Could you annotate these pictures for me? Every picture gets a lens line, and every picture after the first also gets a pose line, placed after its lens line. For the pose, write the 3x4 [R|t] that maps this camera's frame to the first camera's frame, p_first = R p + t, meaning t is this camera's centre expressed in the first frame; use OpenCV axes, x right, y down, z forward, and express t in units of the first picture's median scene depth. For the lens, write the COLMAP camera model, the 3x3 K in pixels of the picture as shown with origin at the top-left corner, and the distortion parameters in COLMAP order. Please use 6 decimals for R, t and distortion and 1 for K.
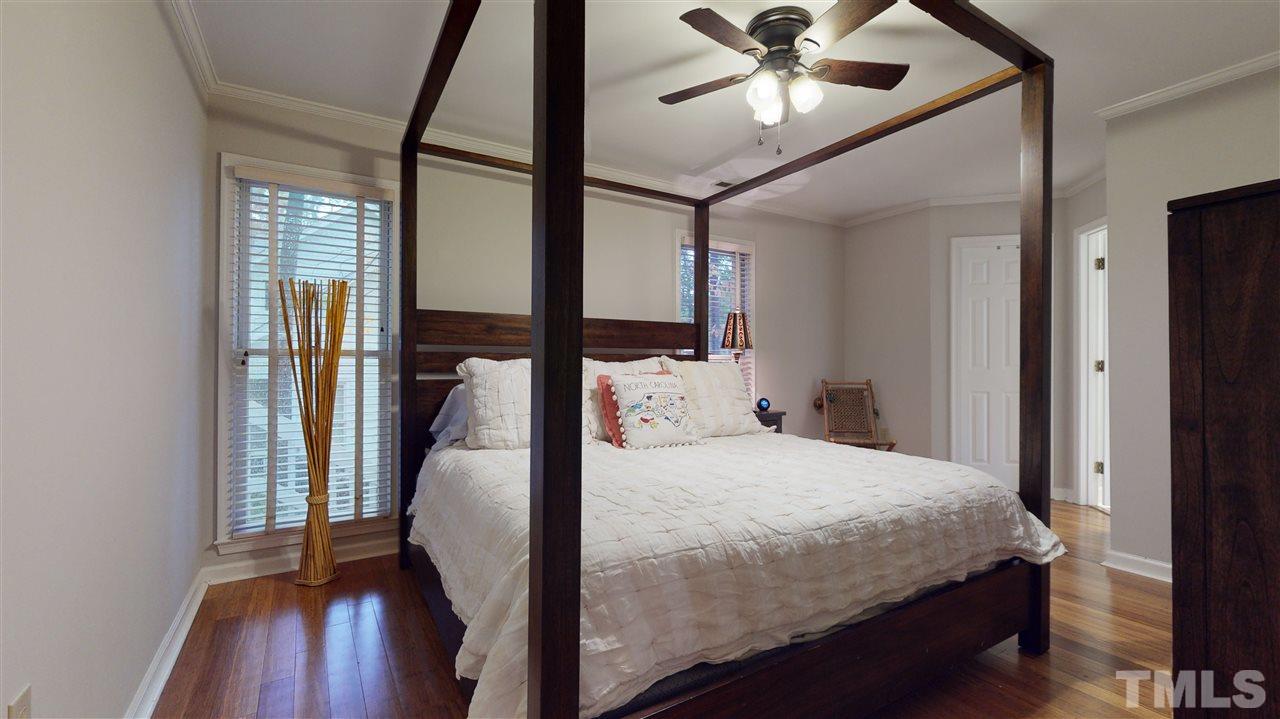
lens RADIAL K [[532.2, 0, 640.0], [0, 532.2, 359.5], [0, 0, 1]] dist [0.000007, 0.000173]
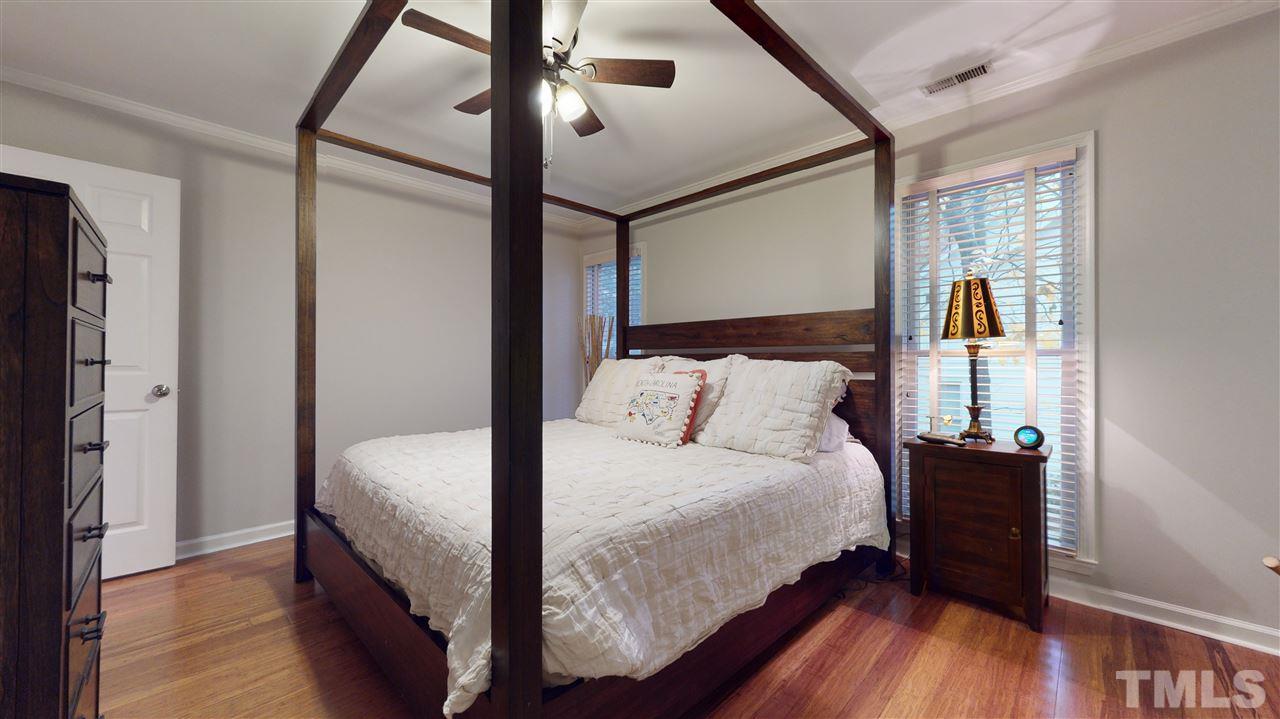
lens RADIAL K [[474.2, 0, 641.9], [0, 474.2, 360.5], [0, 0, 1]] dist [0.005964, 0.000149]
pose [[0.246129, -0.007027, -0.969212, 0.623733], [0.011667, 0.999923, -0.004287, 0.003742], [0.969167, -0.010252, 0.246192, 0.500565]]
